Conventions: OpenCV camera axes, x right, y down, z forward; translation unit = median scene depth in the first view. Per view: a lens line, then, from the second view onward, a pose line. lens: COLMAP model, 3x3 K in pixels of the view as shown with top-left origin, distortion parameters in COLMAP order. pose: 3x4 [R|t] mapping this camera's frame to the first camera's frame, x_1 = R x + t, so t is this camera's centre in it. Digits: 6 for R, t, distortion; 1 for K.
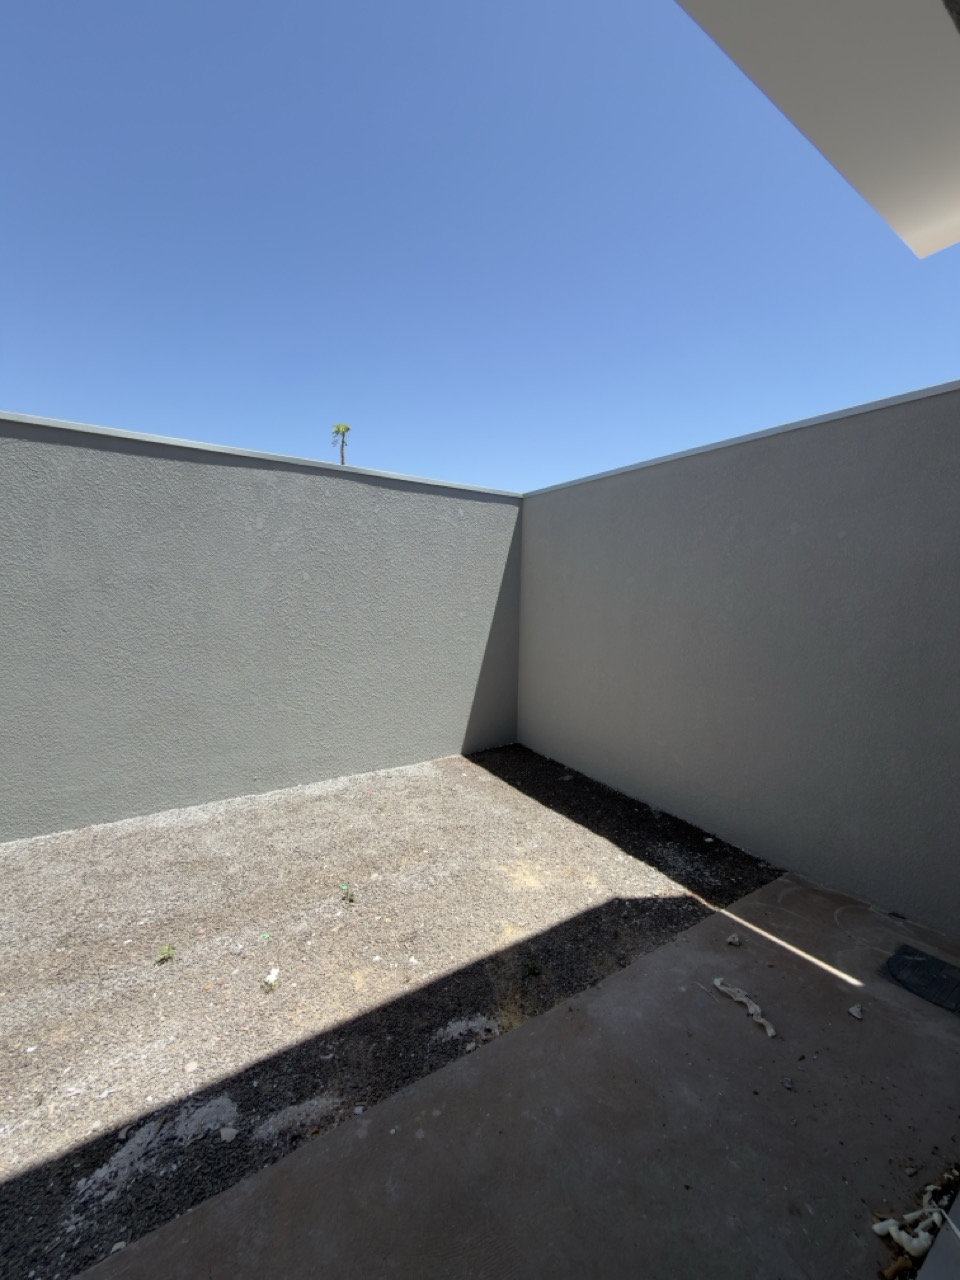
lens RADIAL K [[508.4, 0, 478.2], [0, 508.4, 638.8], [0, 0, 1]] dist [-0.001959, 0.000418]
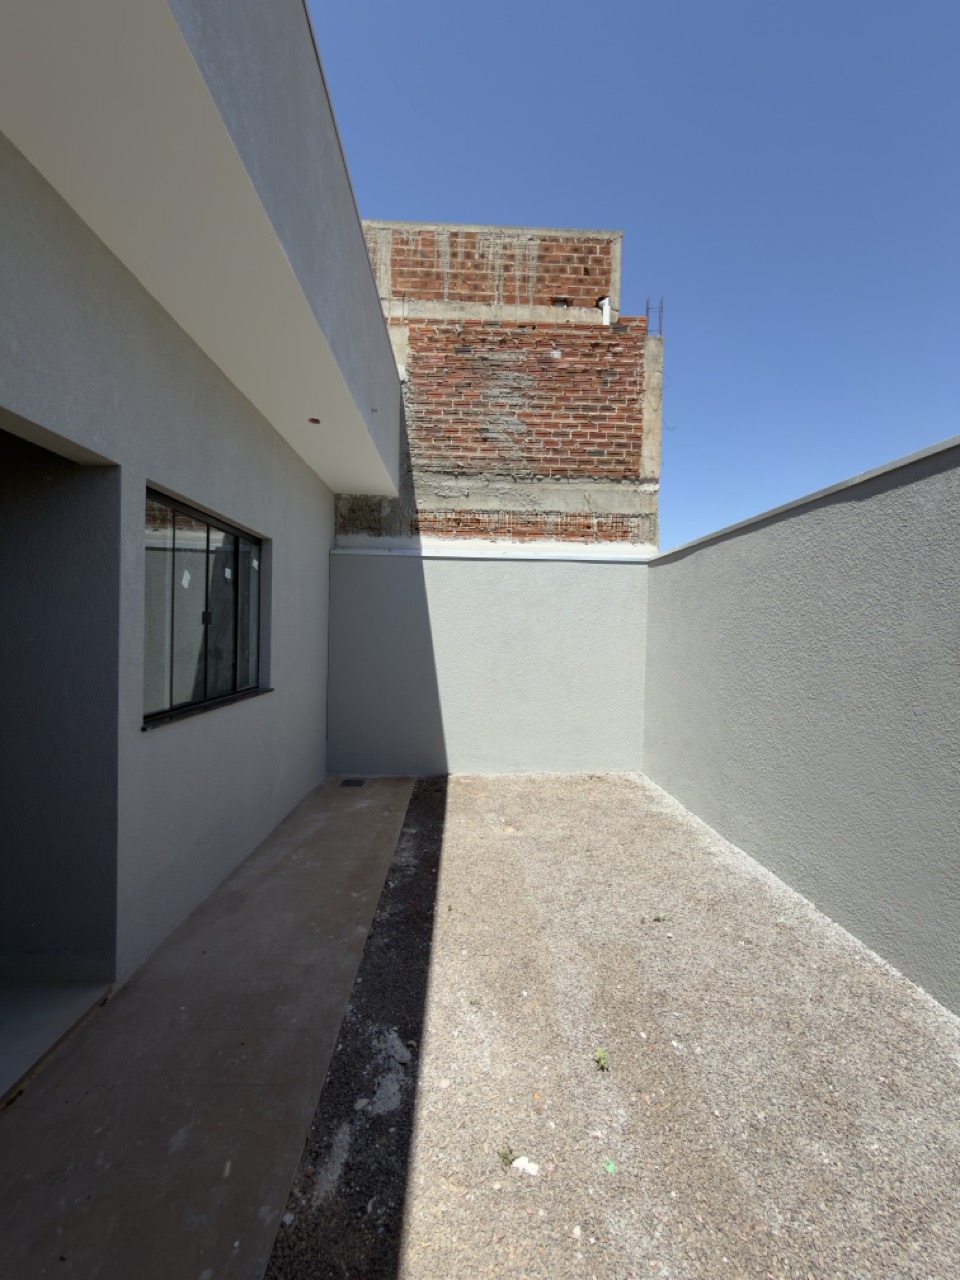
lens RADIAL K [[508.4, 0, 479.2], [0, 508.4, 637.6], [0, 0, 1]] dist [-0.001959, 0.000418]
pose [[-0.520883, -0.020056, -0.853392, 0.384830], [-0.102048, 0.994018, 0.038925, -0.186596], [0.847506, 0.107362, -0.519814, 1.635988]]
